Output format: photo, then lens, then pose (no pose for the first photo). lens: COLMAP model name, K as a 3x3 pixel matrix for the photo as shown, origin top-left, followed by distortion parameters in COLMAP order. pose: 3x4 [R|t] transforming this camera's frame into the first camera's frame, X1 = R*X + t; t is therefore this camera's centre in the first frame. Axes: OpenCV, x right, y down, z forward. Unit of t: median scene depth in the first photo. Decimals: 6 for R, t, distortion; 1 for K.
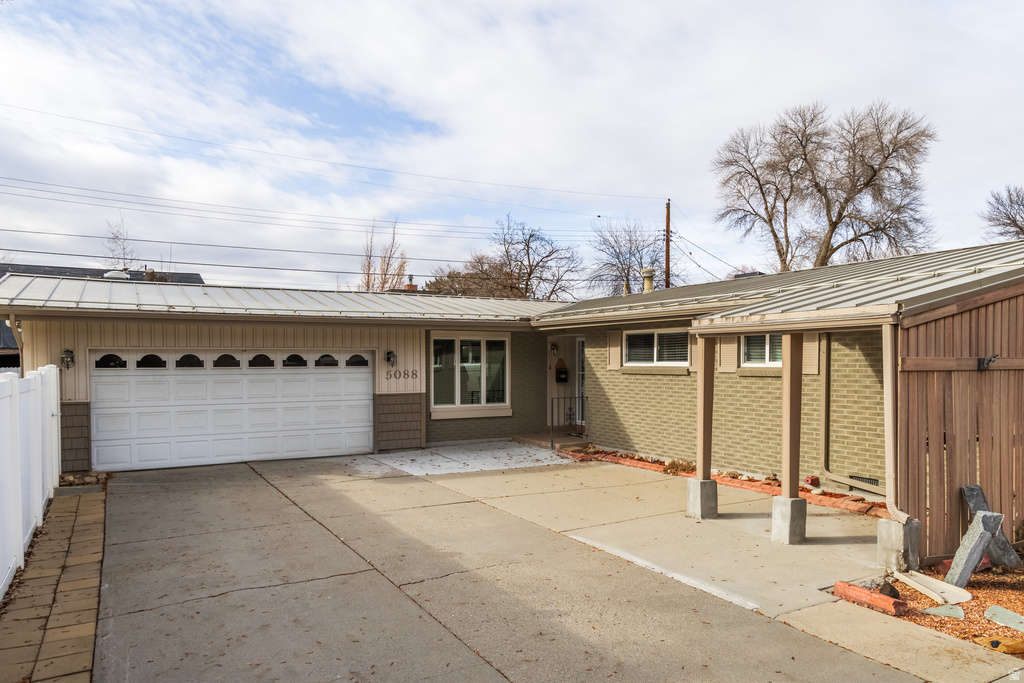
lens RADIAL K [[682.4, 0, 510.1], [0, 682.4, 367.6], [0, 0, 1]] dist [0.009110, 0.002283]
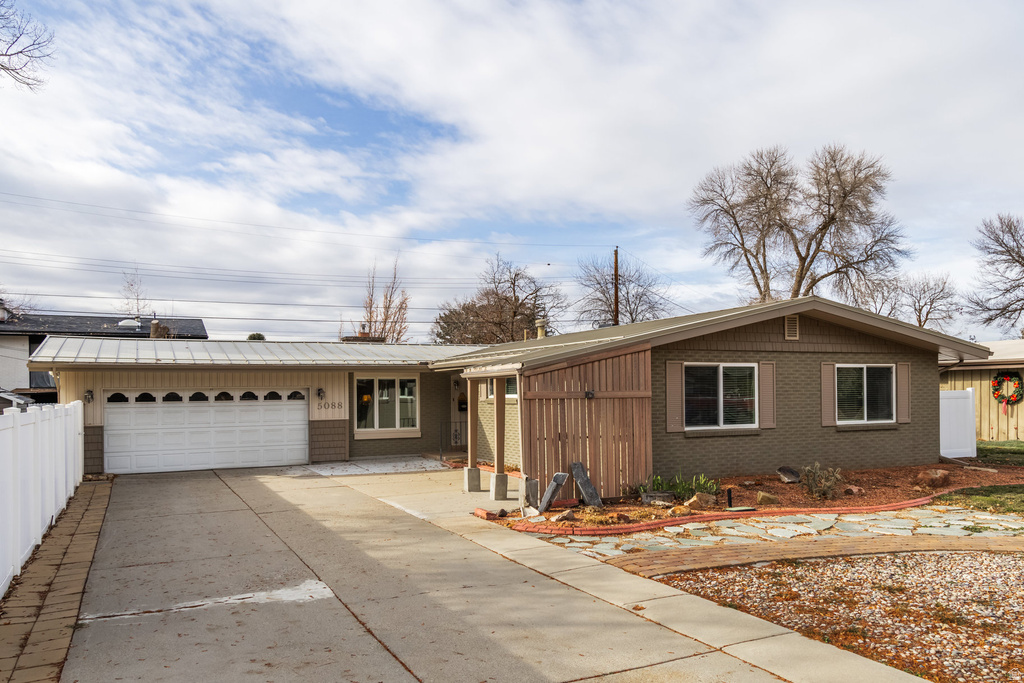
lens RADIAL K [[760.7, 0, 515.0], [0, 760.7, 375.9], [0, 0, 1]] dist [0.032560, -0.001278]
pose [[0.998013, -0.010040, -0.062202, 0.316113], [0.007931, 0.999388, -0.034067, 0.005729], [0.062506, 0.033506, 0.997482, -0.503150]]
